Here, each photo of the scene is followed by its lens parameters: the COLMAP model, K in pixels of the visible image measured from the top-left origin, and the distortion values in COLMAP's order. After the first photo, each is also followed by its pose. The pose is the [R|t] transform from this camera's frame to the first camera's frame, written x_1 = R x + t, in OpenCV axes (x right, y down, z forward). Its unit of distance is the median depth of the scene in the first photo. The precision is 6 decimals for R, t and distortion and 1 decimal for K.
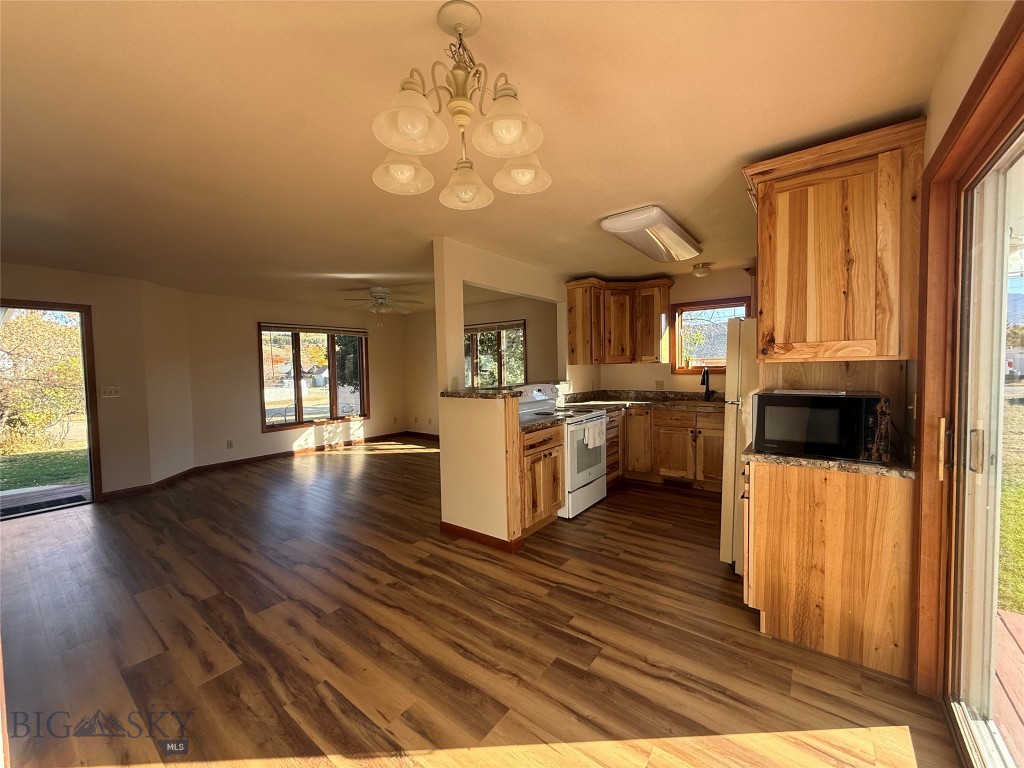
lens RADIAL K [[405.8, 0, 512.0], [0, 405.8, 384.0], [0, 0, 1]] dist [0.000289, 0.000180]
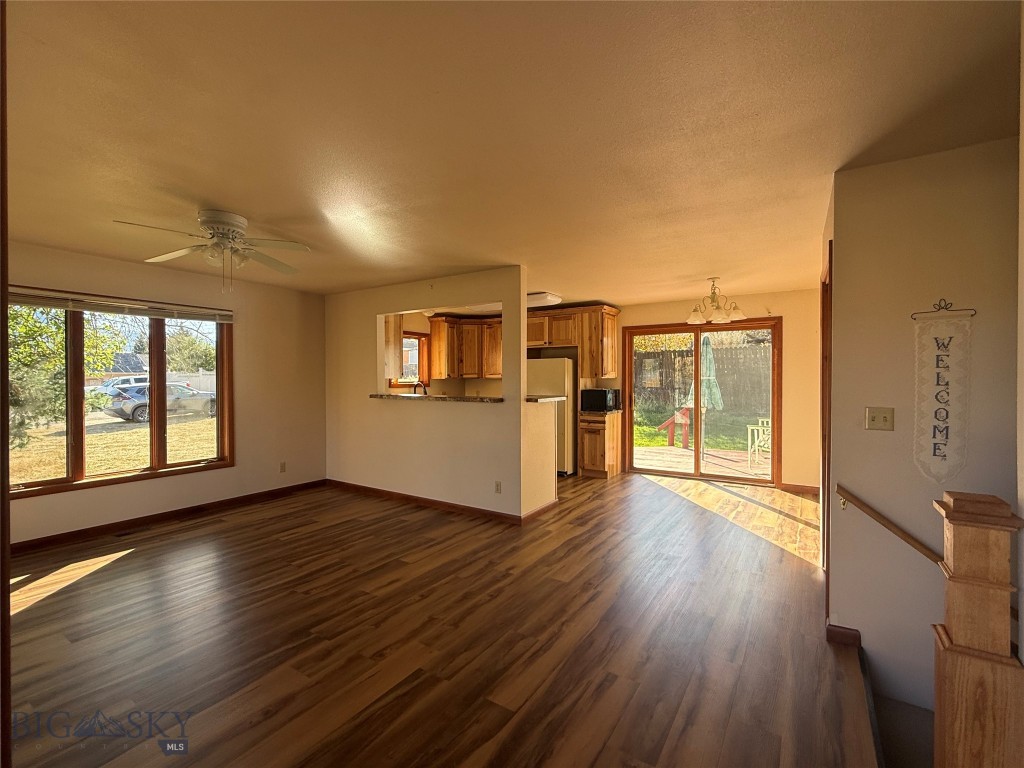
lens RADIAL K [[460.7, 0, 507.3], [0, 460.7, 383.0], [0, 0, 1]] dist [-0.001308, -0.000203]
pose [[-0.074214, 0.010886, 0.997183, -2.466814], [0.045536, 0.998934, -0.007516, -0.030336], [-0.996202, 0.044850, -0.074631, 1.930005]]
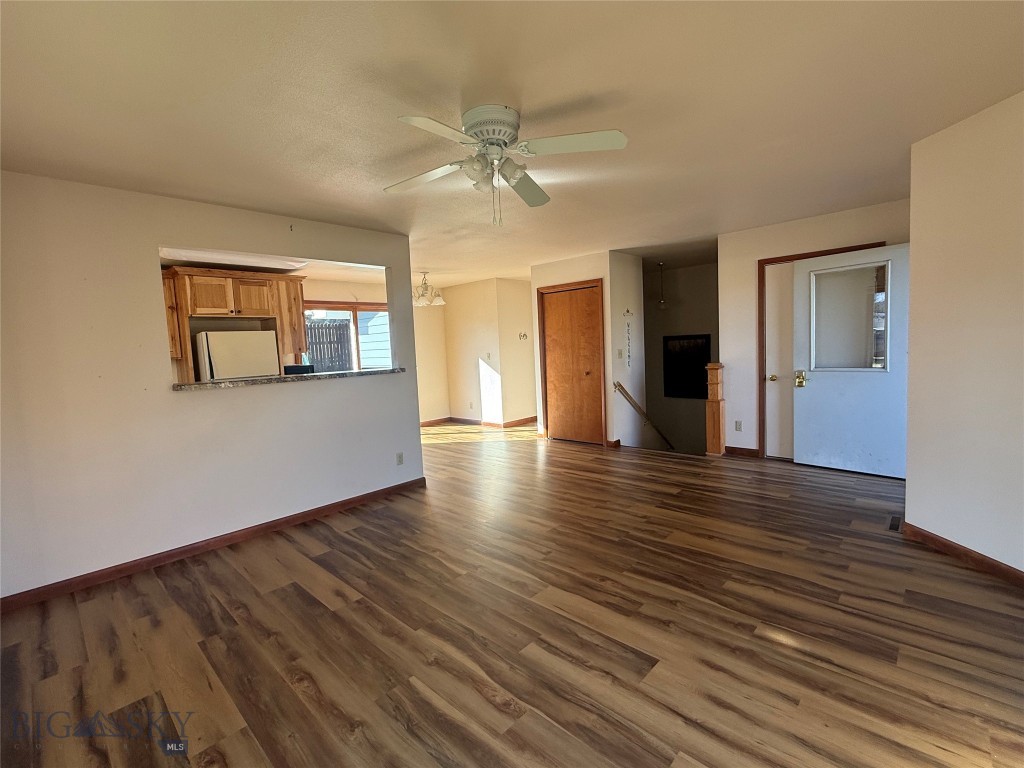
lens RADIAL K [[460.7, 0, 507.3], [0, 460.7, 383.0], [0, 0, 1]] dist [-0.001308, -0.000203]
pose [[-0.991926, 0.059215, 0.112147, -1.010557], [0.072778, 0.989981, 0.120997, -0.129869], [-0.103859, 0.128182, -0.986297, 3.897098]]
